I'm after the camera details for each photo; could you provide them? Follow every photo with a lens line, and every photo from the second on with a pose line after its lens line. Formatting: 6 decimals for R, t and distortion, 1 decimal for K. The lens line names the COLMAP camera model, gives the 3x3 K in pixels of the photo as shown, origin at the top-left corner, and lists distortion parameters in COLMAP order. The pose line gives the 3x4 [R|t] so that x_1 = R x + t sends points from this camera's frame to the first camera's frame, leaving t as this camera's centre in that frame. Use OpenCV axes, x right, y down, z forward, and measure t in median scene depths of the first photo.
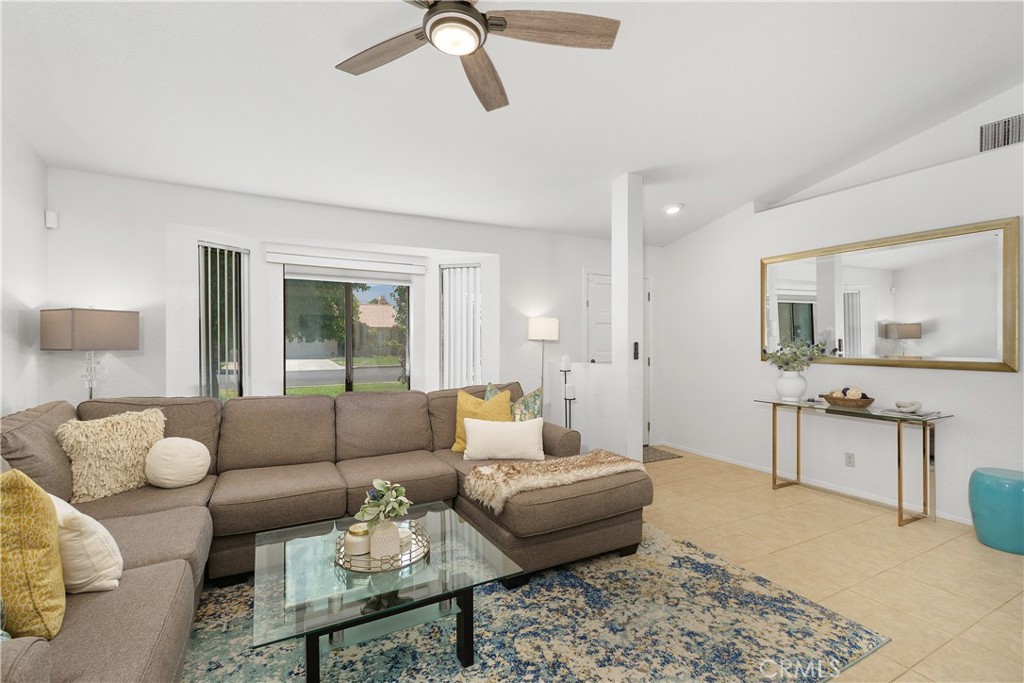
lens RADIAL K [[471.4, 0, 524.1], [0, 471.4, 343.5], [0, 0, 1]] dist [0.009007, -0.002583]
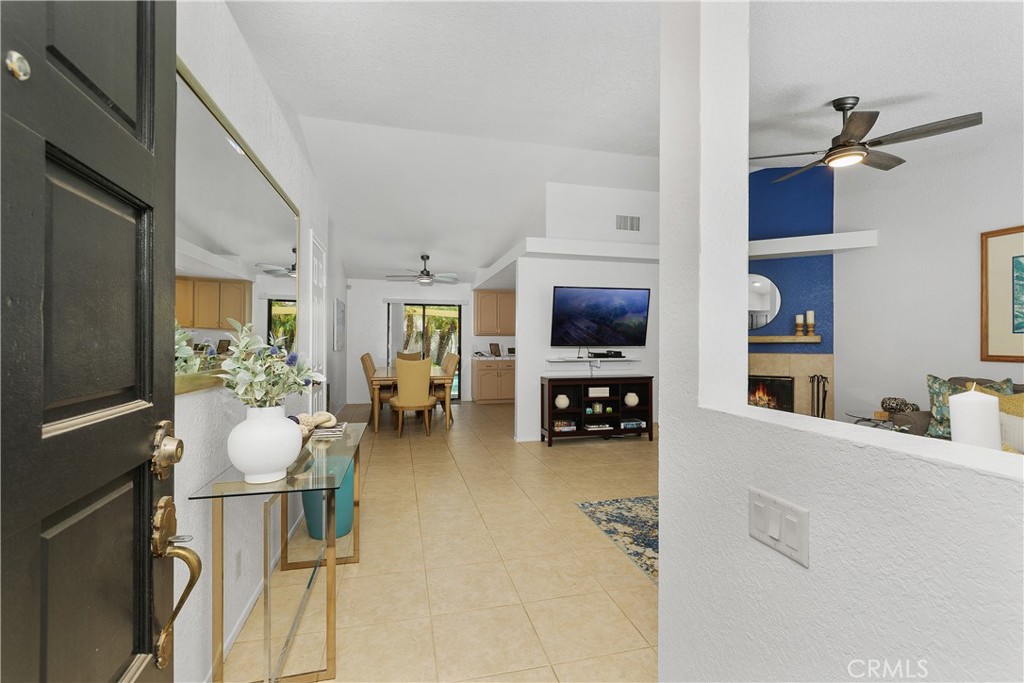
lens RADIAL K [[471.4, 0, 502.1], [0, 471.4, 339.2], [0, 0, 1]] dist [0.009007, -0.002583]
pose [[-0.959493, 0.002062, 0.281726, 0.530800], [0.000413, 0.999982, -0.005913, 0.007127], [-0.281733, -0.005557, -0.959477, 2.822677]]
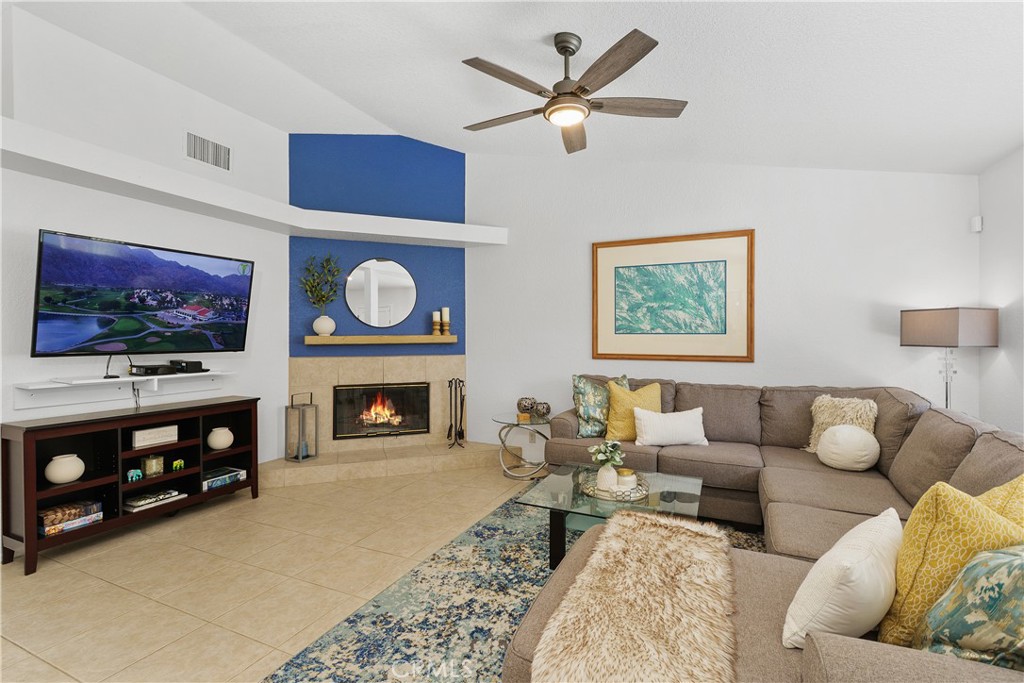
lens RADIAL K [[471.4, 0, 519.5], [0, 471.4, 338.7], [0, 0, 1]] dist [0.009007, -0.002583]
pose [[-0.810339, 0.007004, -0.585920, 0.719245], [0.007067, 0.999973, 0.002180, -0.013615], [0.585919, -0.002374, -0.810366, 1.903550]]
